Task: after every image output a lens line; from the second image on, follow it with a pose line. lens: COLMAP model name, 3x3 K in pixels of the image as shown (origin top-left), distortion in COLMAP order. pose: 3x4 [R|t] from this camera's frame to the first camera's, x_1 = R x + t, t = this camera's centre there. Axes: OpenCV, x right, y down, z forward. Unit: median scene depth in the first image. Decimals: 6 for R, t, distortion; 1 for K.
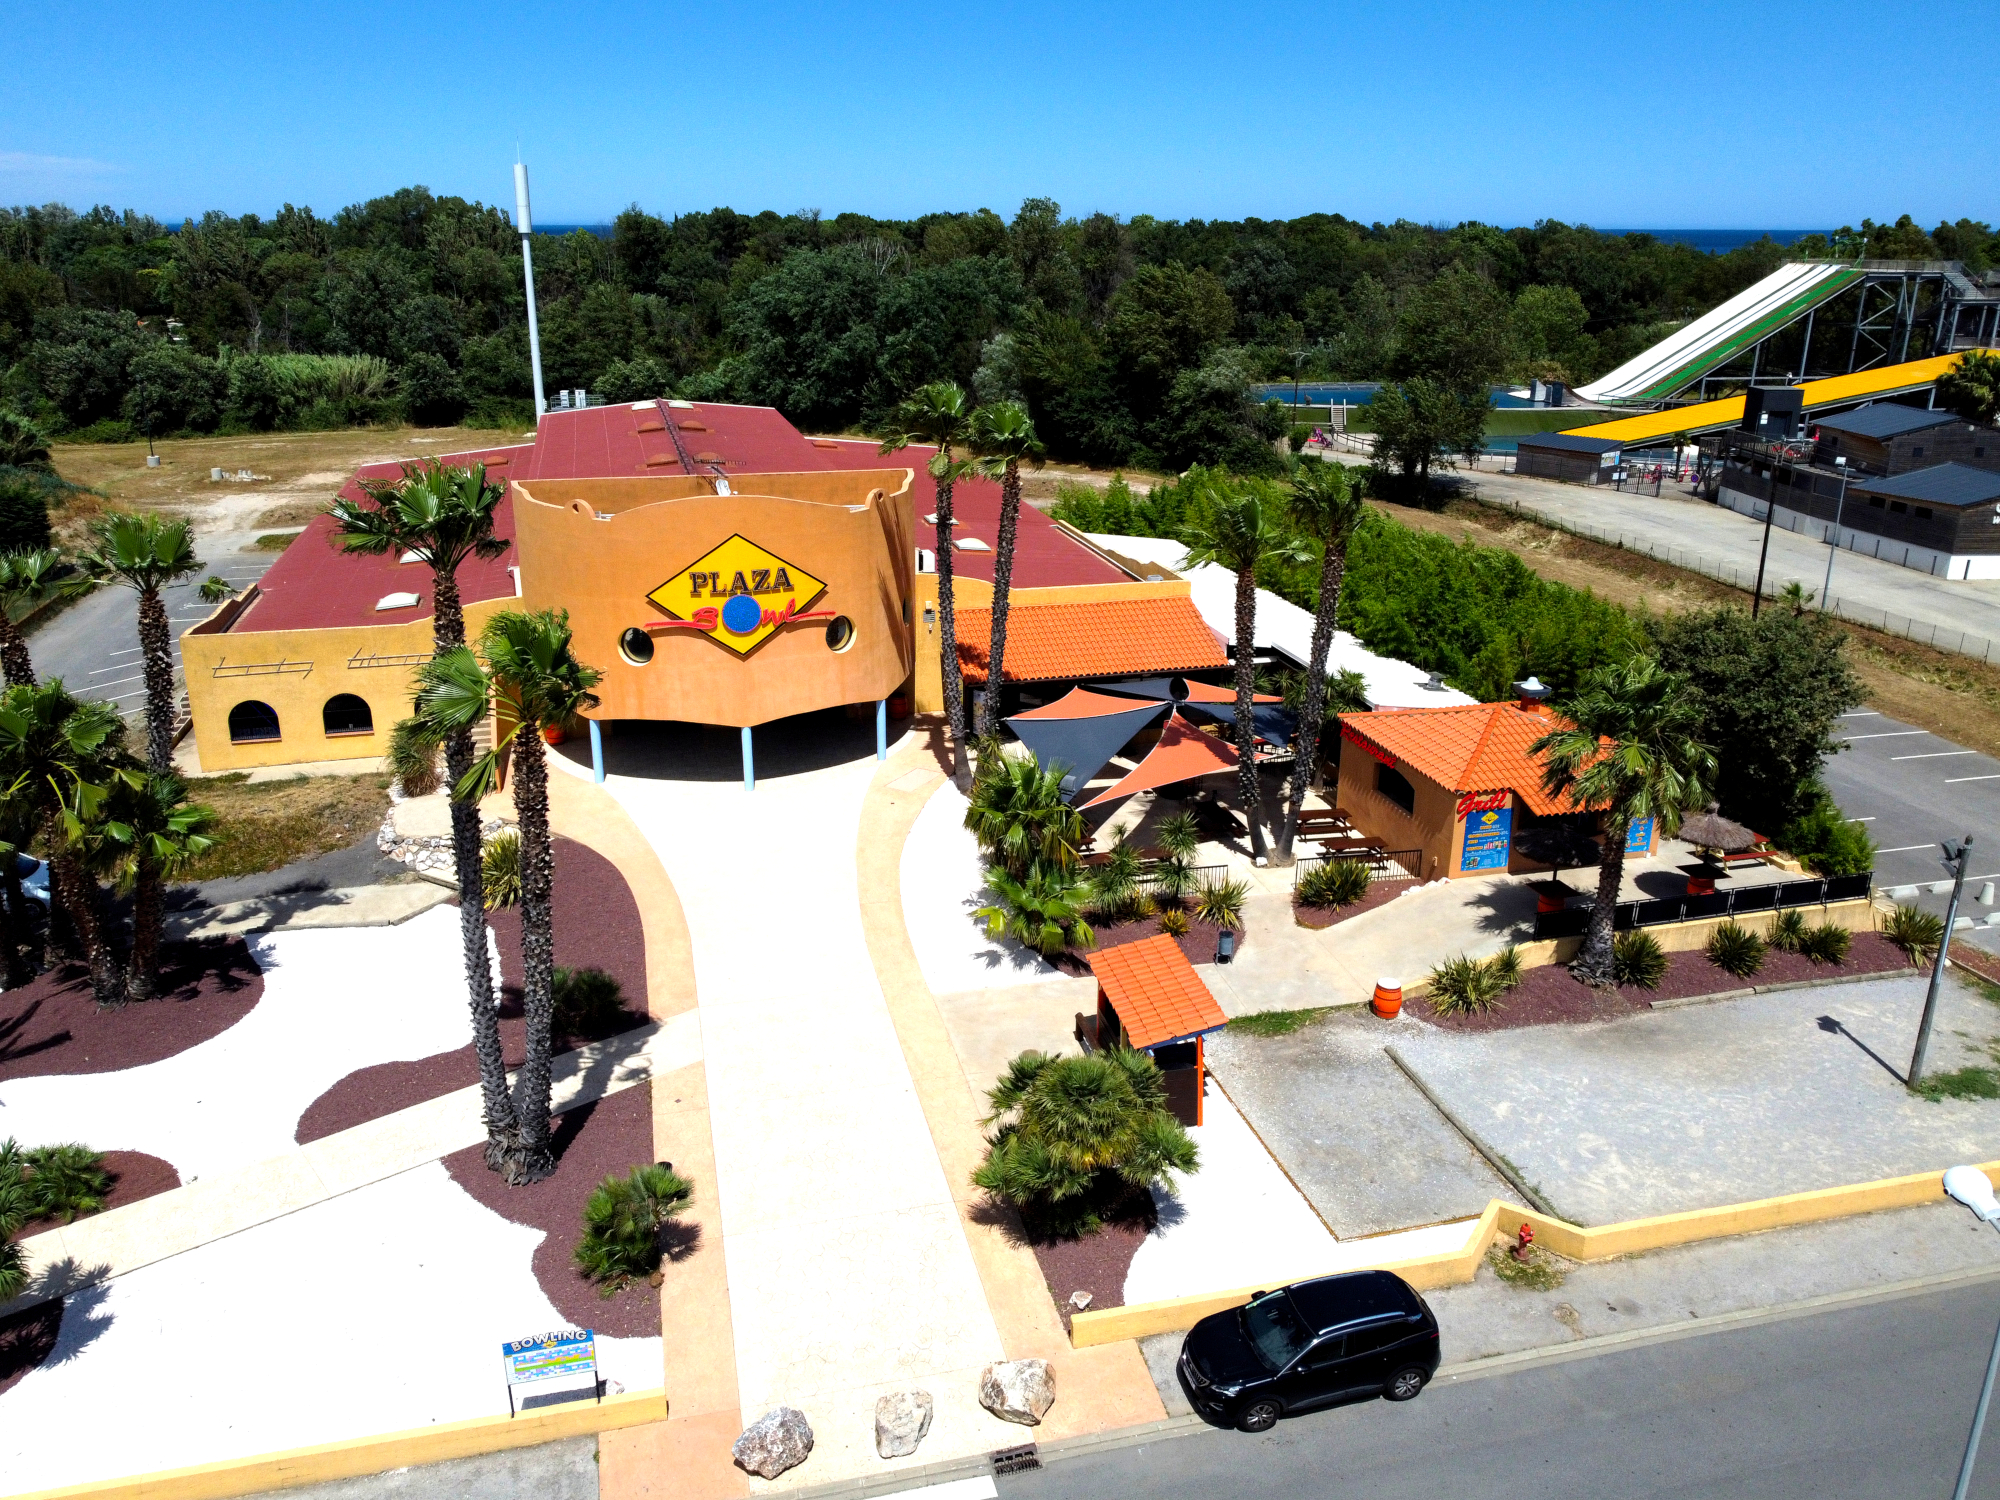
lens RADIAL K [[1499.8, 0, 1002.8], [0, 1499.8, 728.6], [0, 0, 1]] dist [-0.006727, -0.001695]
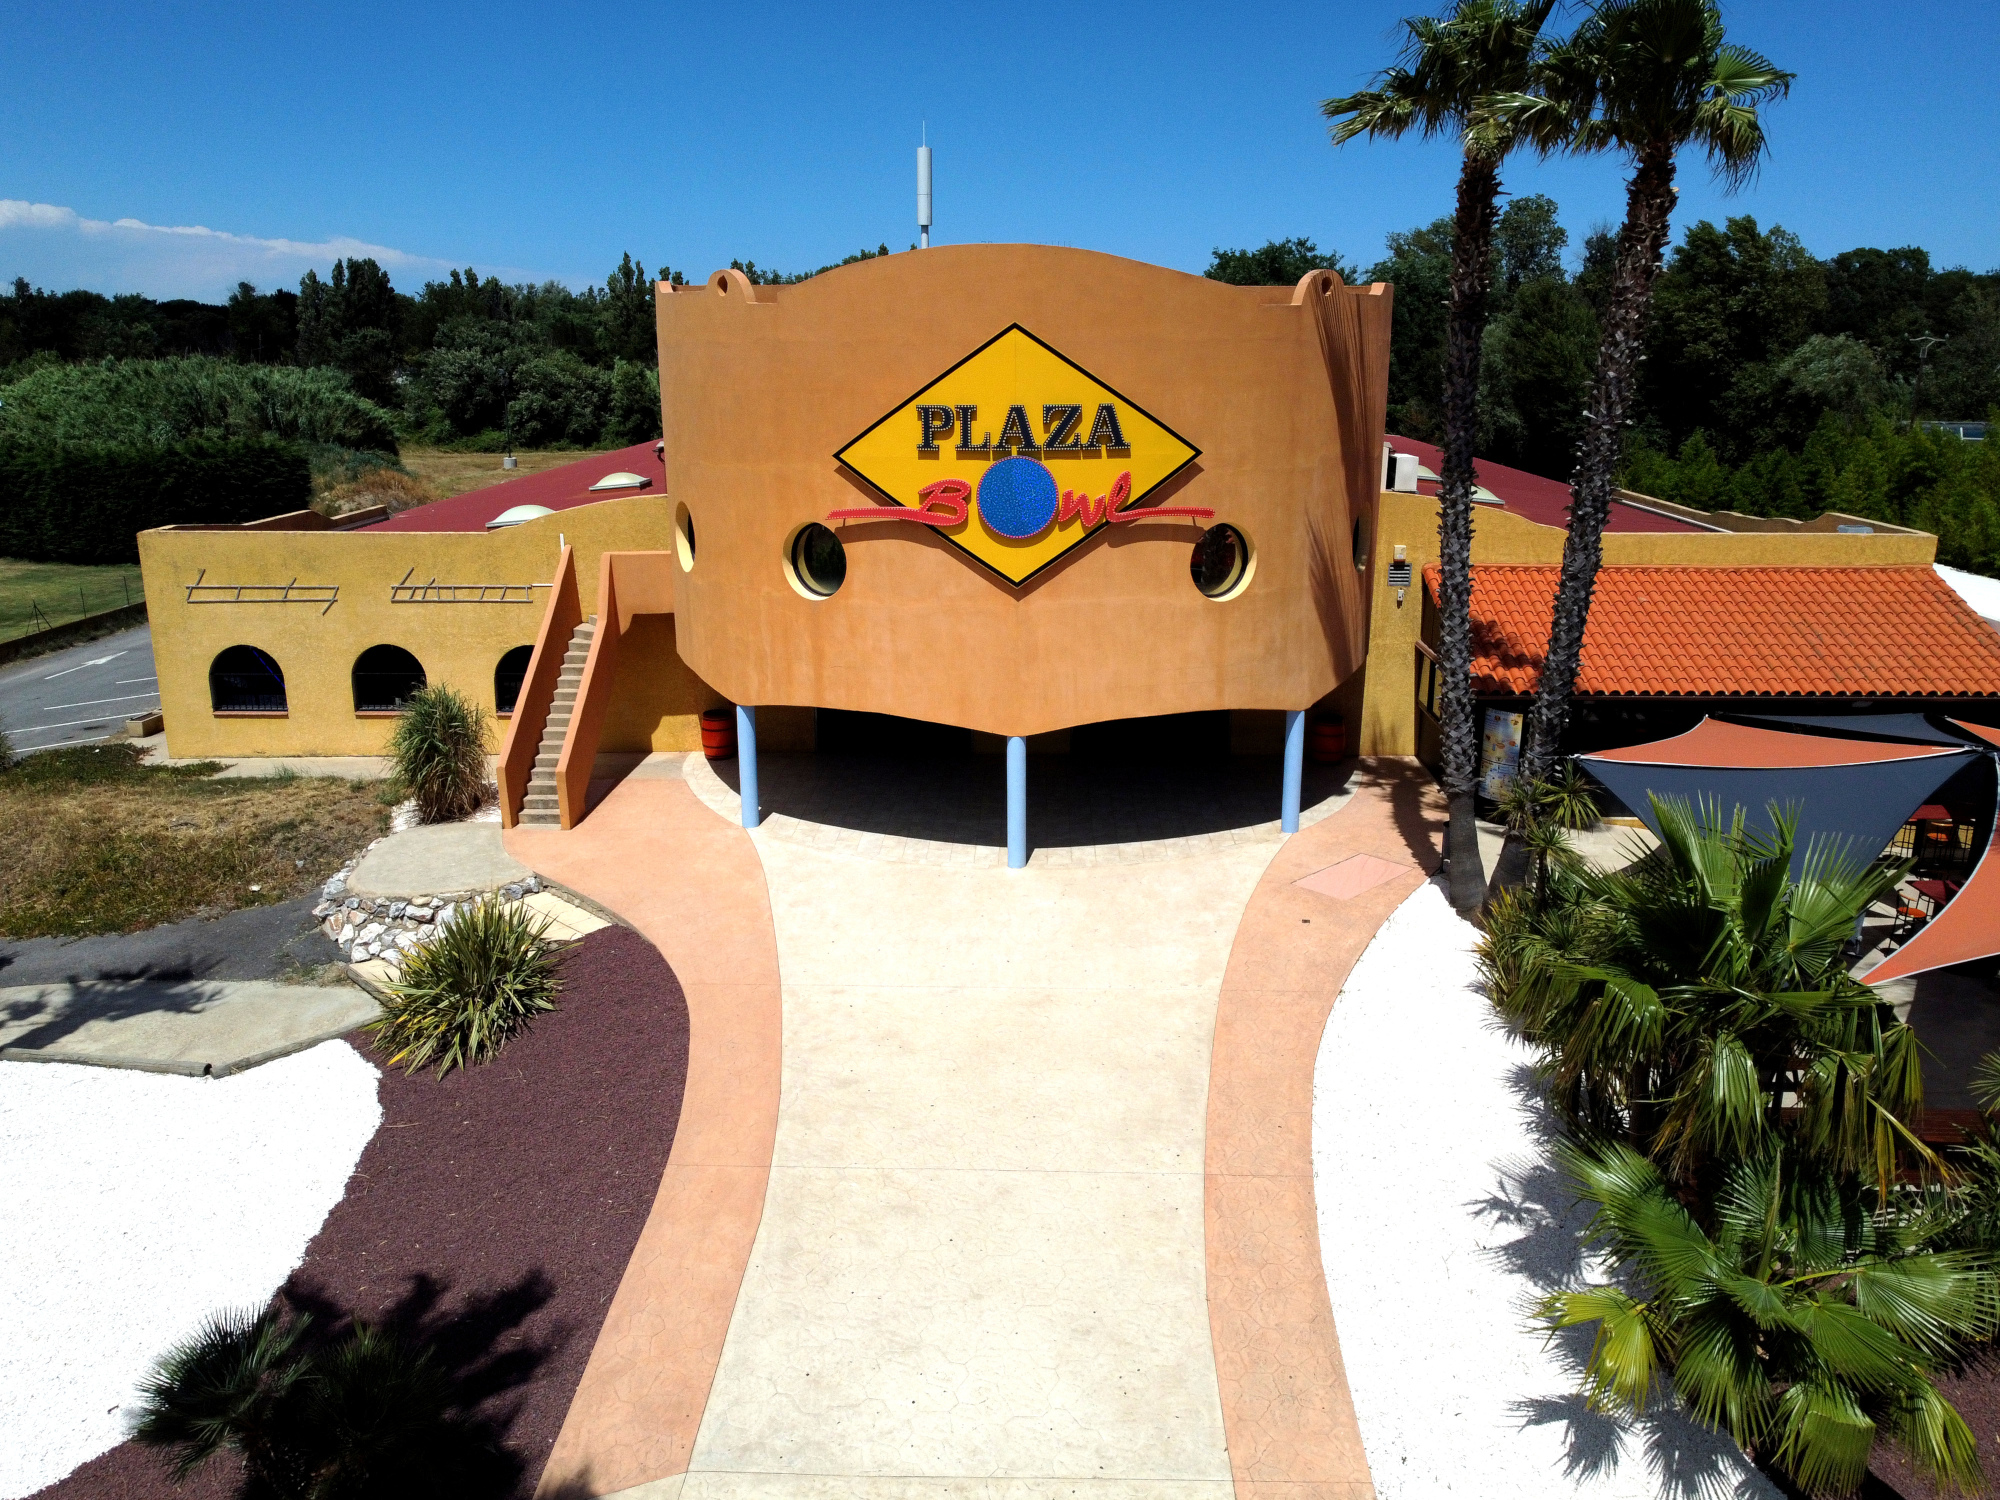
lens RADIAL K [[1499.8, 0, 1002.8], [0, 1499.8, 728.6], [0, 0, 1]] dist [-0.006727, -0.001695]
pose [[0.959783, 0.065223, -0.273061, -0.041336], [-0.083577, 0.994920, -0.056117, 0.024496], [0.268014, 0.076681, 0.960359, 0.530523]]
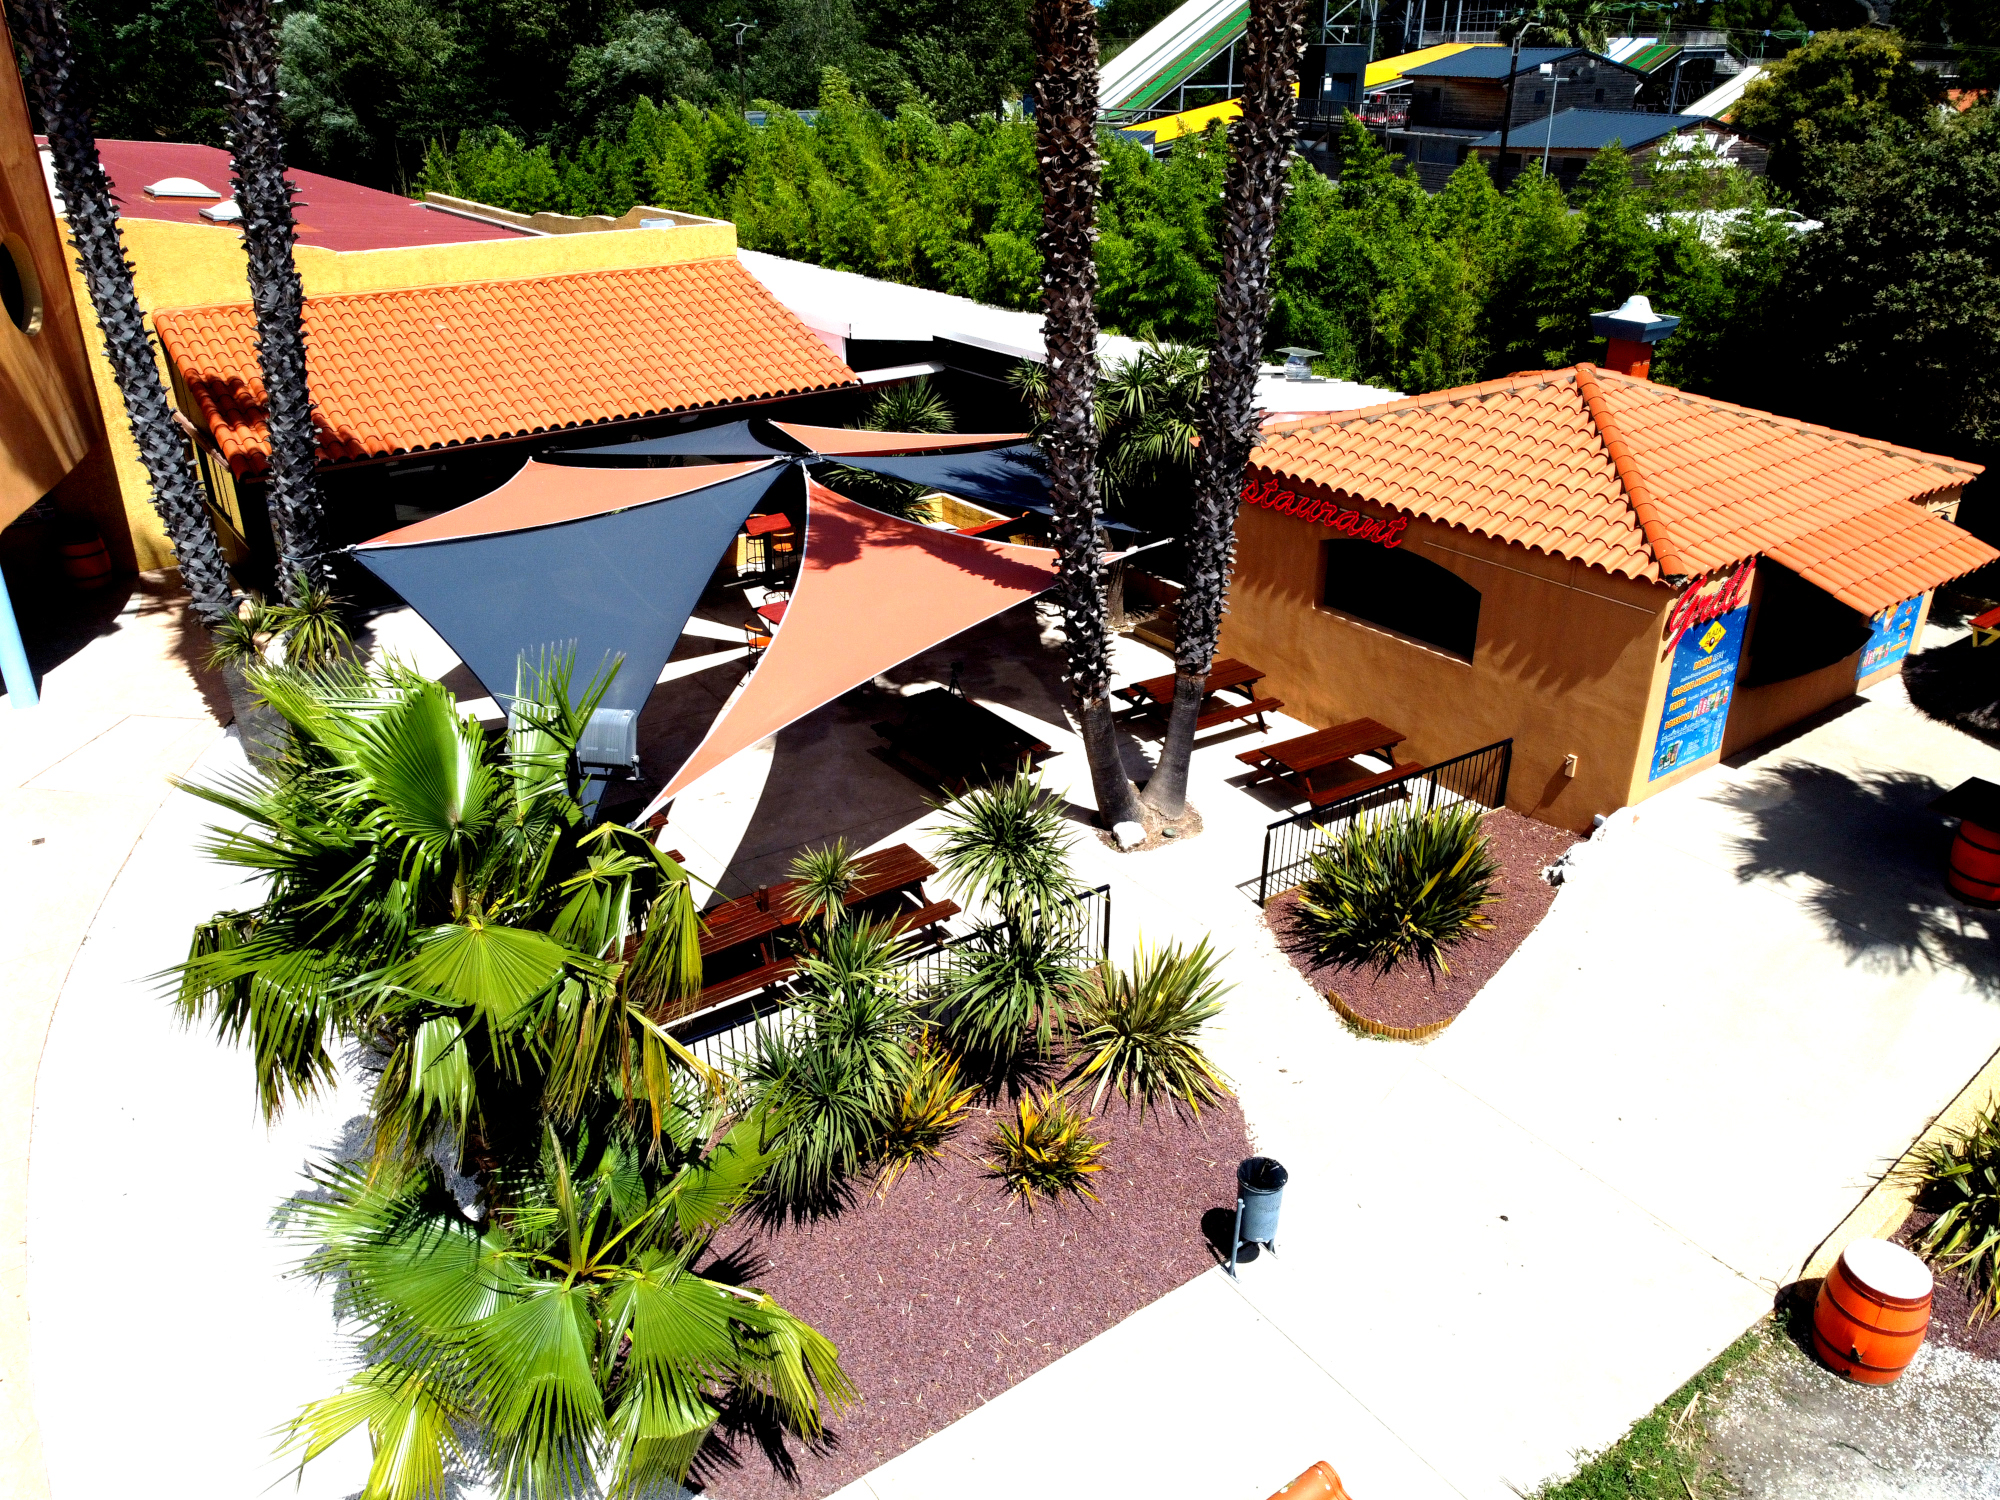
lens RADIAL K [[1492.7, 0, 998.2], [0, 1492.7, 721.5], [0, 0, 1]] dist [0.007469, -0.002925]
pose [[0.923183, -0.164989, 0.347149, 0.014032], [0.125979, 0.983178, 0.132252, 0.005889], [-0.363129, -0.078359, 0.928438, 0.623023]]
